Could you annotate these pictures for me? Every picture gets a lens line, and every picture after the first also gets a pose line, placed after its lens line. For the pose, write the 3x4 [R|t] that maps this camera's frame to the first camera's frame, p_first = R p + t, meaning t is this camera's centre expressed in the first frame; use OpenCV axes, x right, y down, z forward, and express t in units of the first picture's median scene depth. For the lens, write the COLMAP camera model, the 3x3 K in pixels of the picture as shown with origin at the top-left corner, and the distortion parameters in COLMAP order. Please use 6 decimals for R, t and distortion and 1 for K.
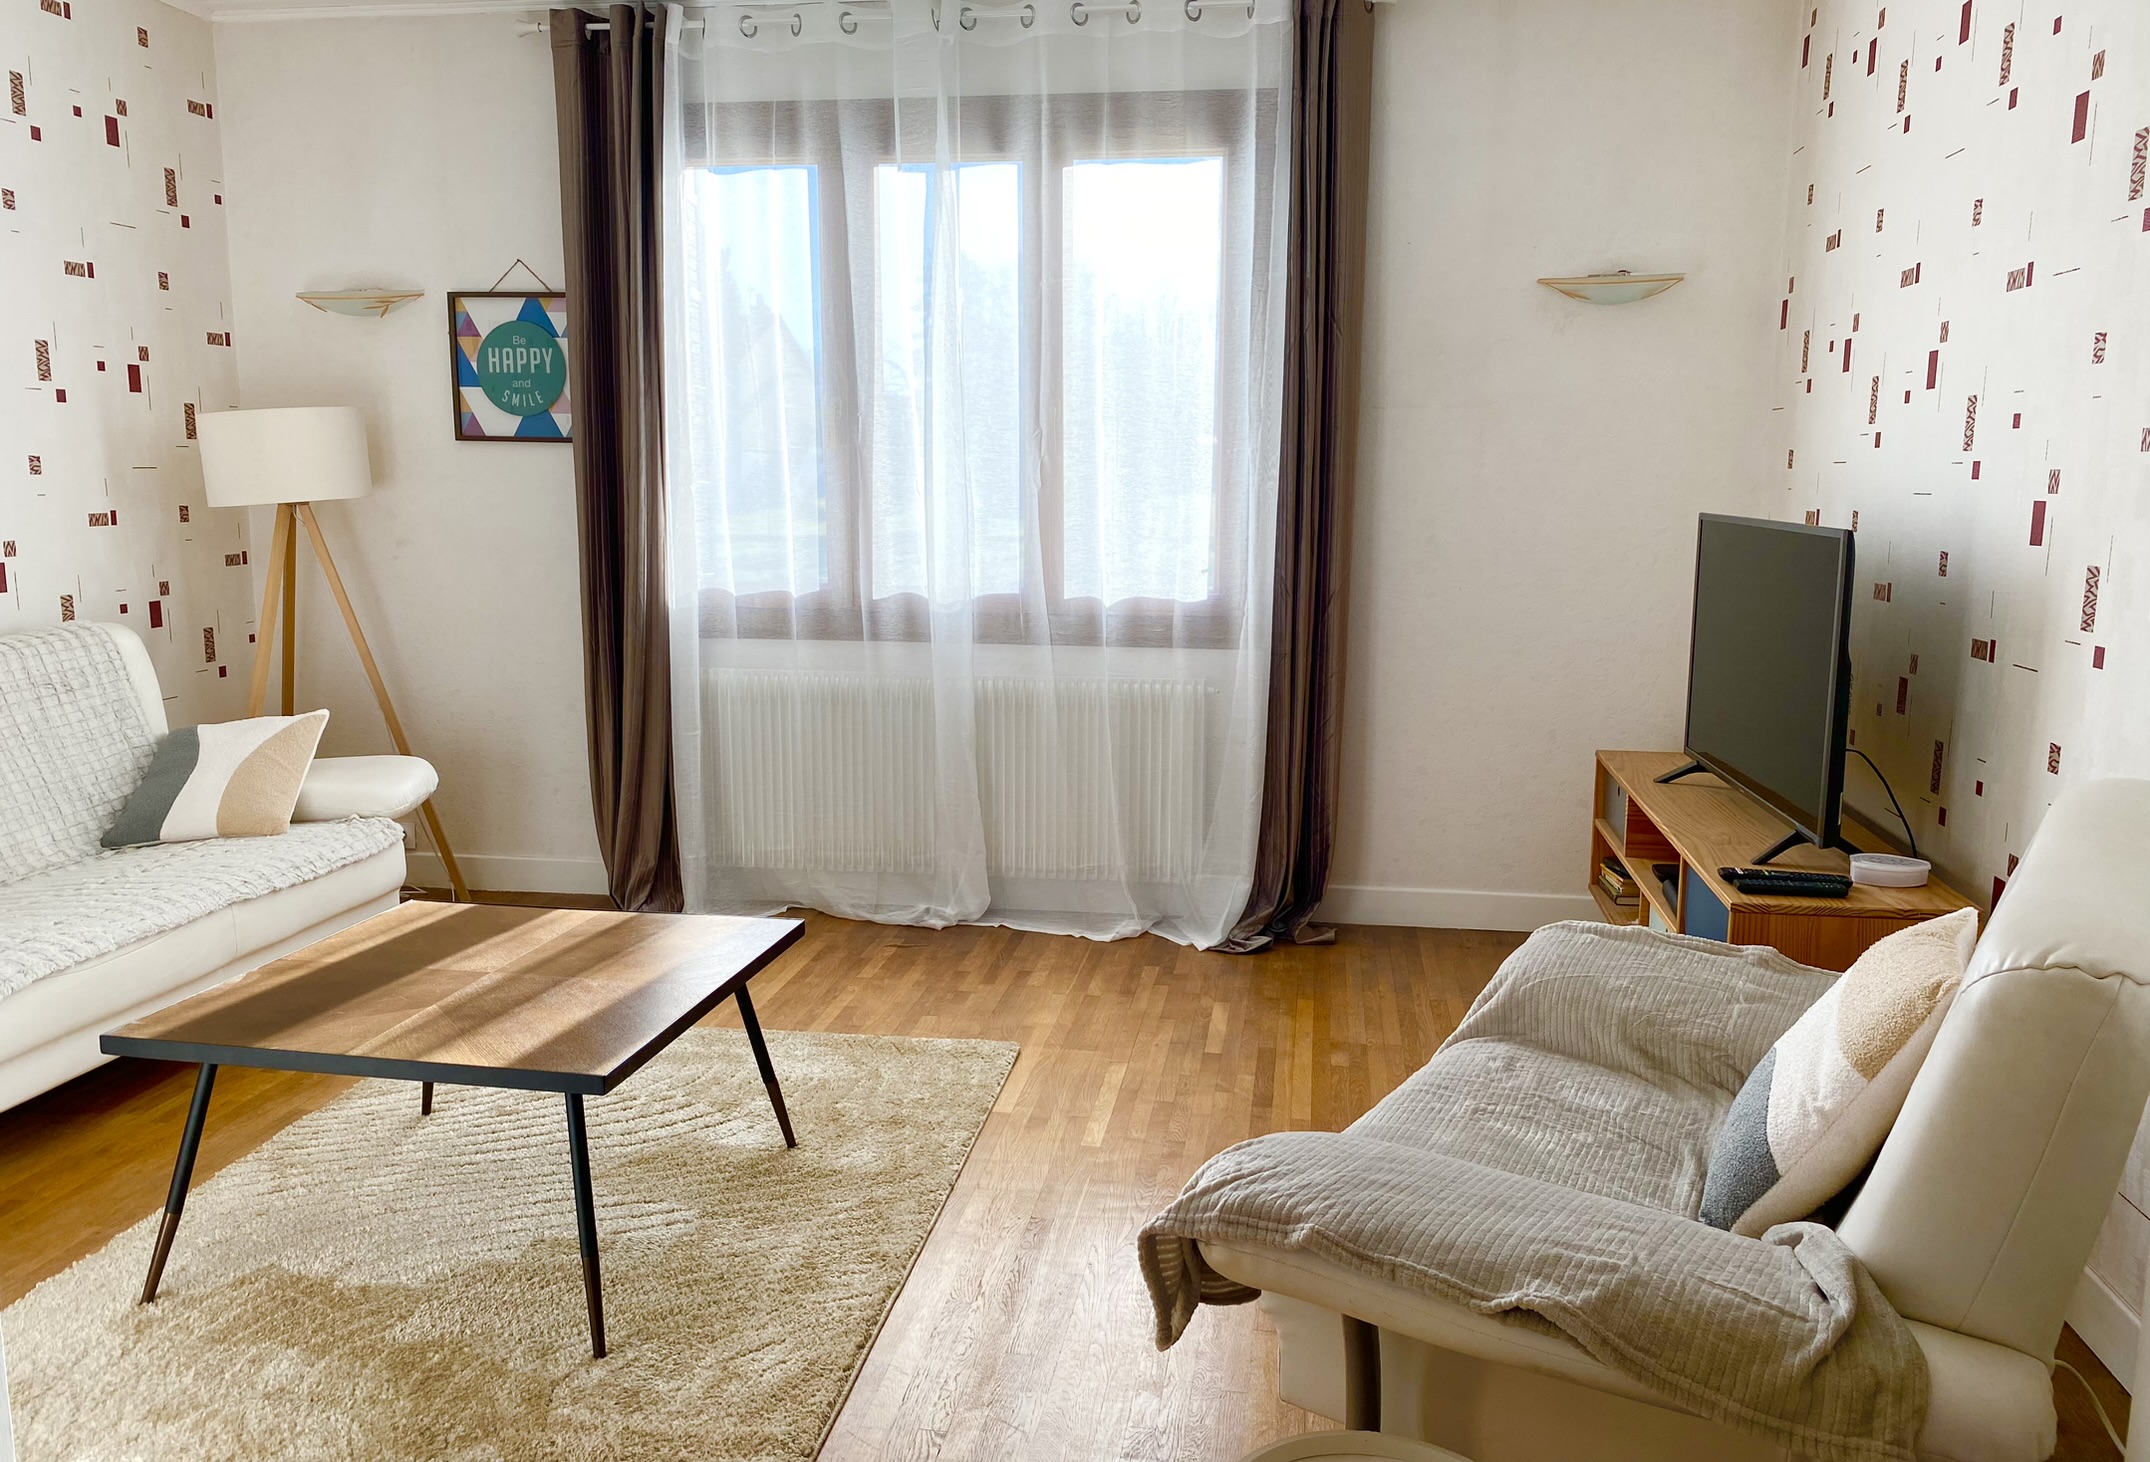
lens RADIAL K [[1649.7, 0, 1076.5], [0, 1649.7, 719.4], [0, 0, 1]] dist [0.001985, 0.001922]
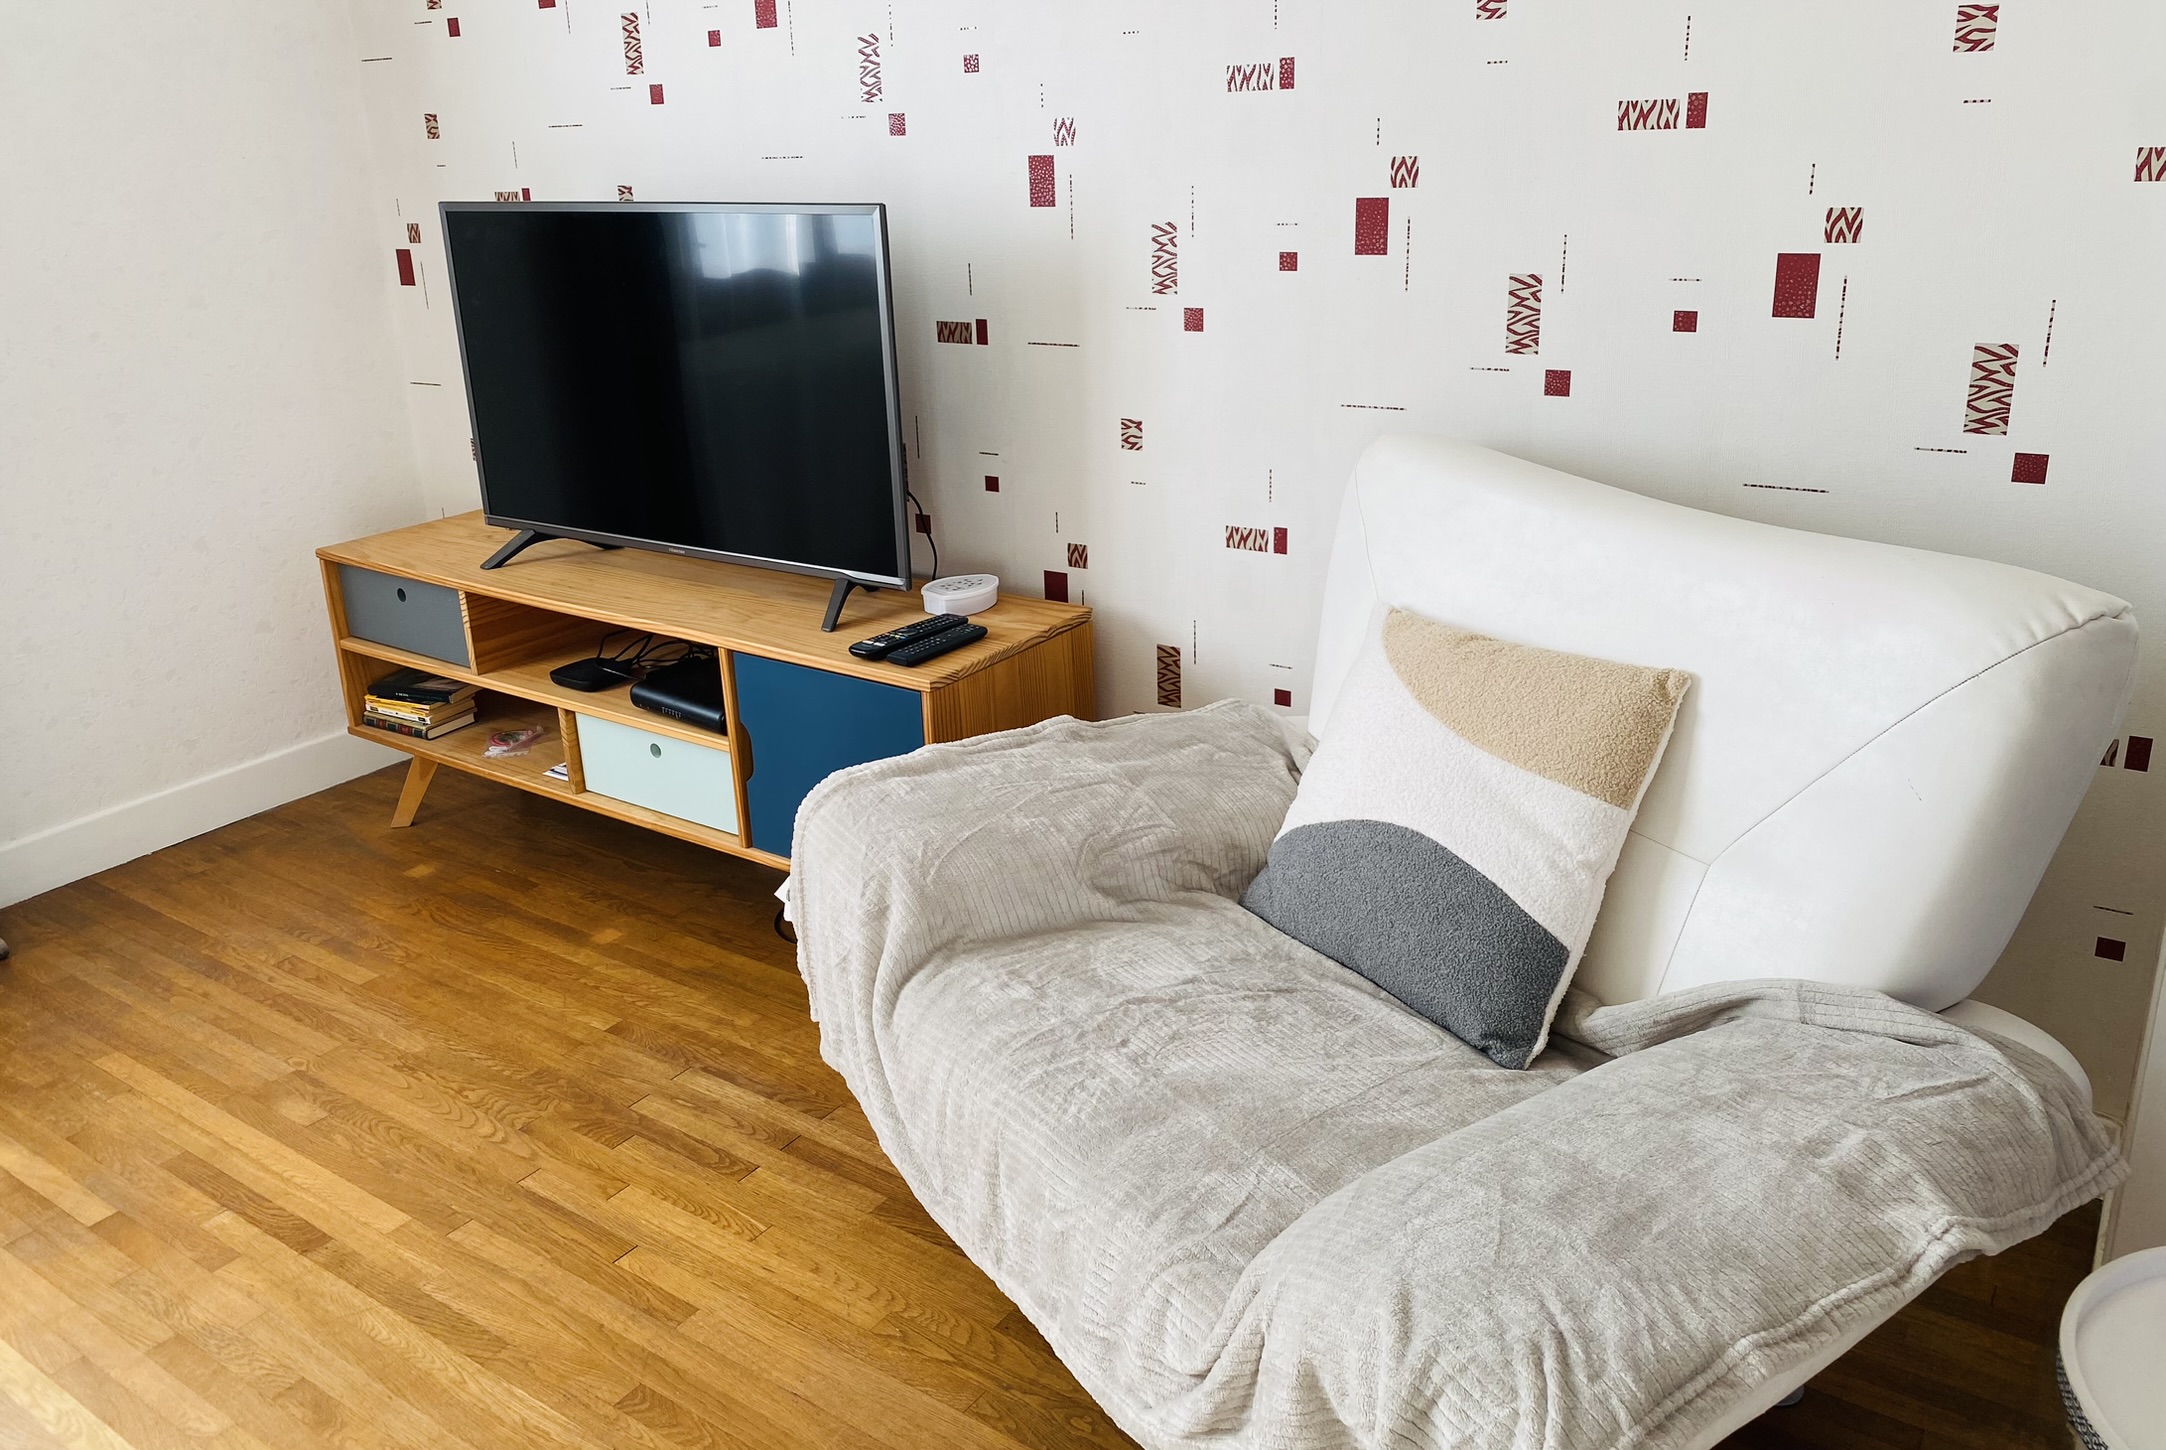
lens RADIAL K [[1674.8, 0, 1105.5], [0, 1674.8, 685.3], [0, 0, 1]] dist [0.044922, -0.019158]
pose [[0.444145, -0.304461, 0.842638, -0.220365], [0.167143, 0.952137, 0.255926, -0.071097], [-0.880226, 0.027173, 0.473776, 0.449943]]
